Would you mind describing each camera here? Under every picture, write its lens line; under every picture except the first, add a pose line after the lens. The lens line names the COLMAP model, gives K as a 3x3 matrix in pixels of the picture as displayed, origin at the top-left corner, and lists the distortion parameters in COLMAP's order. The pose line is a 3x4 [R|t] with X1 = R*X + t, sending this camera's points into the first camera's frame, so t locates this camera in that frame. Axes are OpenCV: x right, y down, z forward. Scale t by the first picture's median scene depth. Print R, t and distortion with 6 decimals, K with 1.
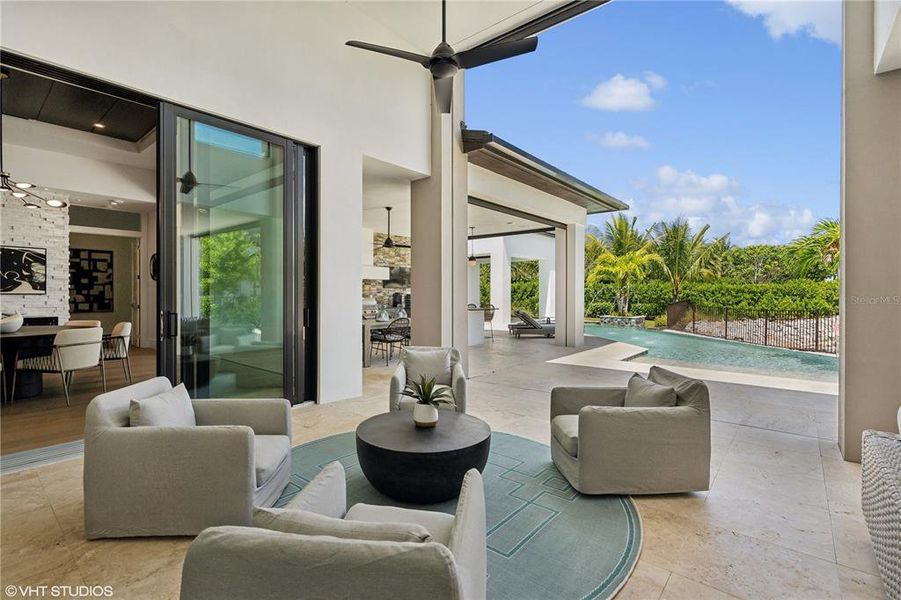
lens RADIAL K [[419.2, 0, 446.1], [0, 419.2, 294.9], [0, 0, 1]] dist [-0.001863, 0.000751]
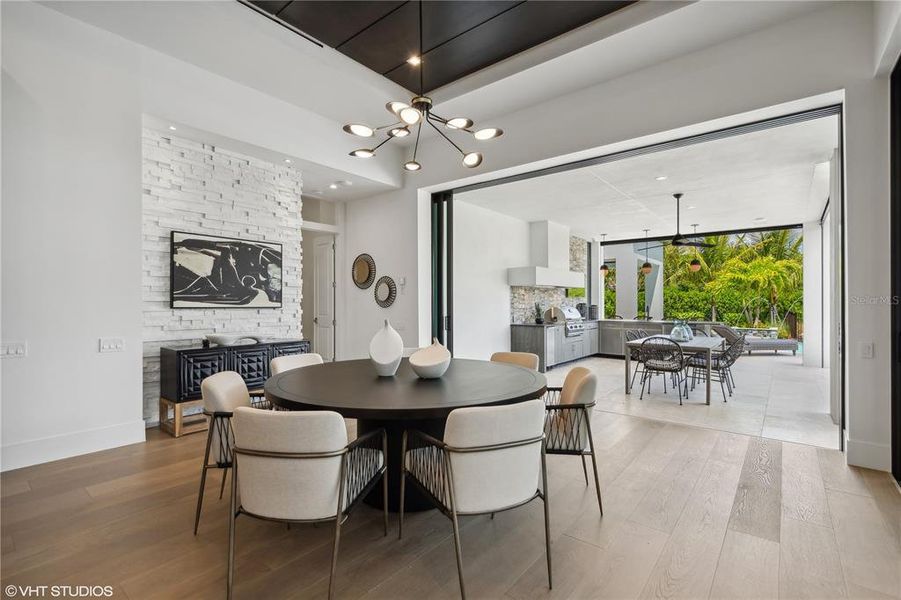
lens RADIAL K [[414.9, 0, 447.9], [0, 414.9, 299.2], [0, 0, 1]] dist [-0.002624, 0.000208]
pose [[0.999808, -0.000431, 0.019580, -0.681573], [0.000609, 0.999959, -0.009073, -0.009503], [-0.019575, 0.009083, 0.999767, 0.283668]]
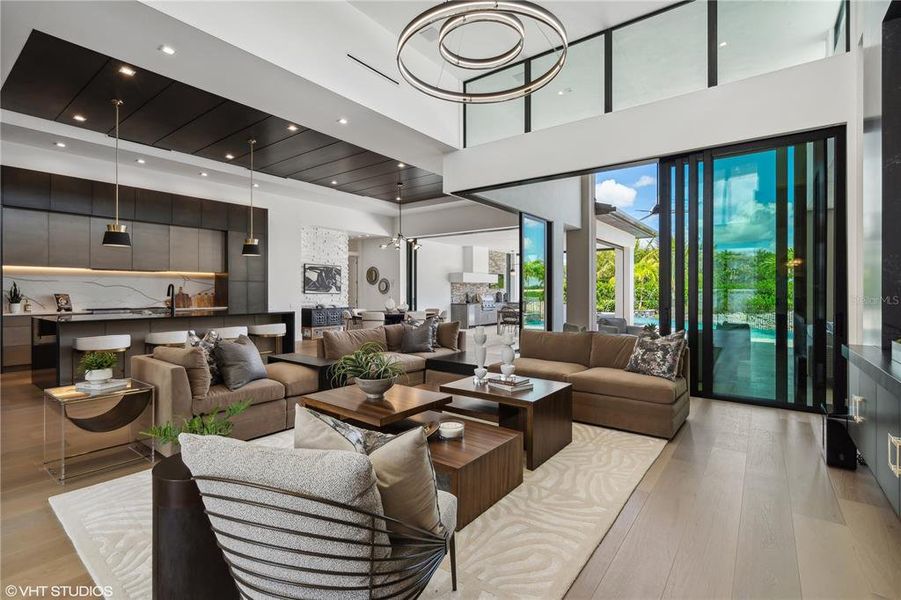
lens RADIAL K [[419.2, 0, 446.1], [0, 419.2, 294.9], [0, 0, 1]] dist [-0.001863, 0.000751]
pose [[0.998548, 0.001464, 0.053846, -0.624854], [-0.001847, 0.999973, 0.007061, -0.008880], [-0.053834, -0.007150, 0.998524, -0.678870]]
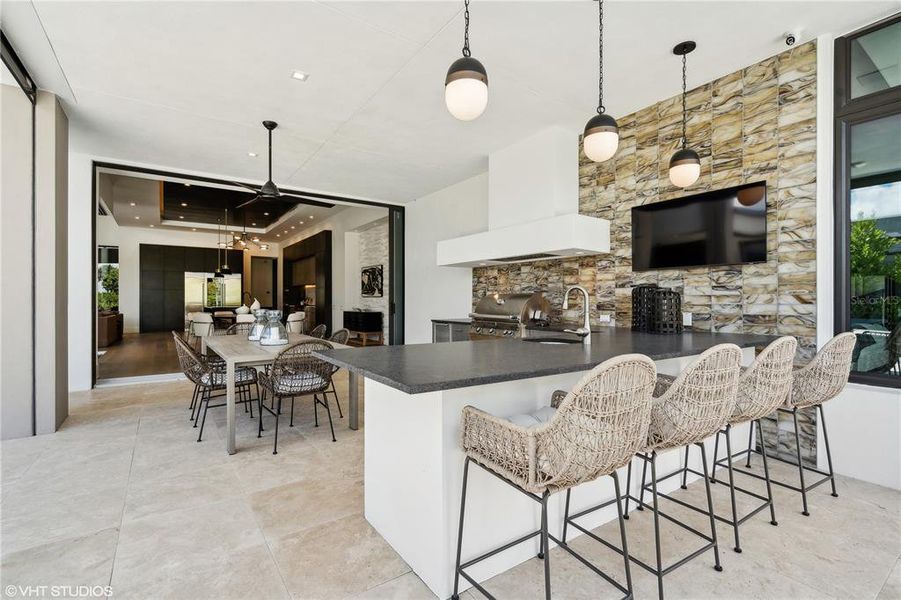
lens RADIAL K [[414.9, 0, 447.9], [0, 414.9, 299.2], [0, 0, 1]] dist [-0.002624, 0.000208]
pose [[-0.264539, -0.007220, -0.964348, 0.355542], [-0.006075, 0.999965, -0.005820, 0.014151], [0.964356, 0.004319, -0.264574, 1.589113]]
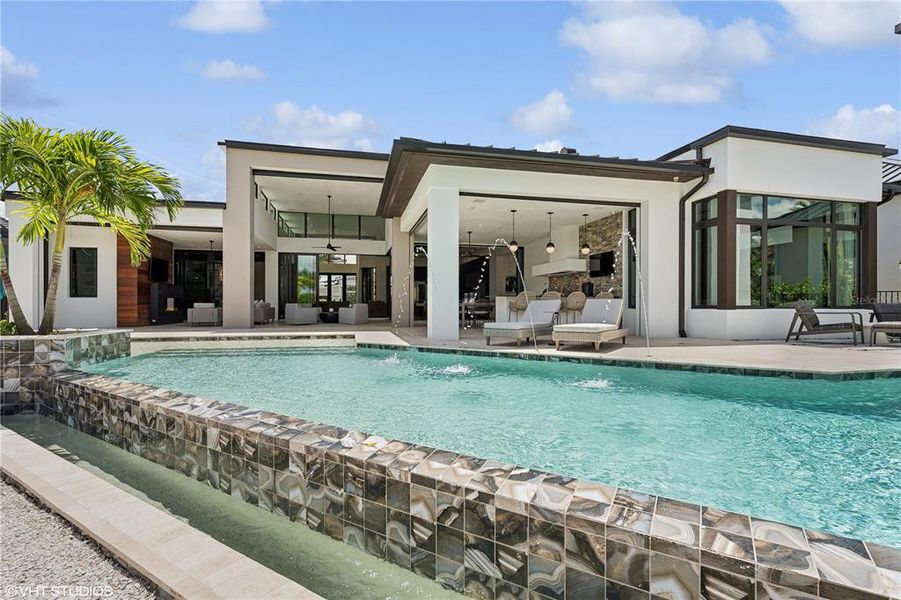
lens RADIAL K [[414.9, 0, 447.9], [0, 414.9, 299.2], [0, 0, 1]] dist [-0.002624, 0.000208]
pose [[-0.598606, -0.015480, -0.800894, 1.400378], [-0.005285, 0.999868, -0.015376, 0.084034], [0.801026, -0.004972, -0.598609, 2.221914]]
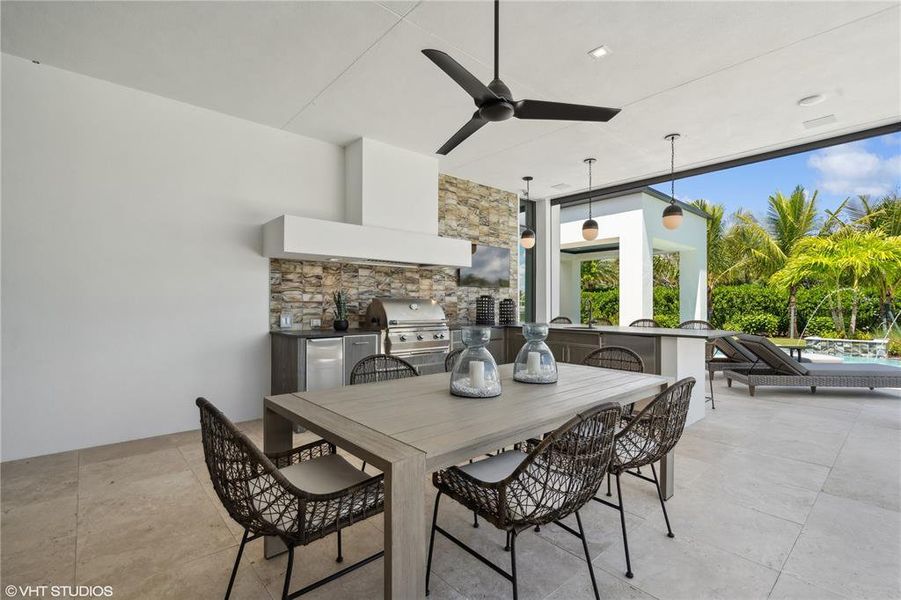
lens RADIAL K [[414.9, 0, 447.9], [0, 414.9, 299.2], [0, 0, 1]] dist [-0.002624, 0.000208]
pose [[0.989739, 0.001238, -0.142879, -0.152616], [-0.003103, 0.999913, -0.012831, 0.009577], [0.142851, 0.013142, 0.989657, 0.859664]]
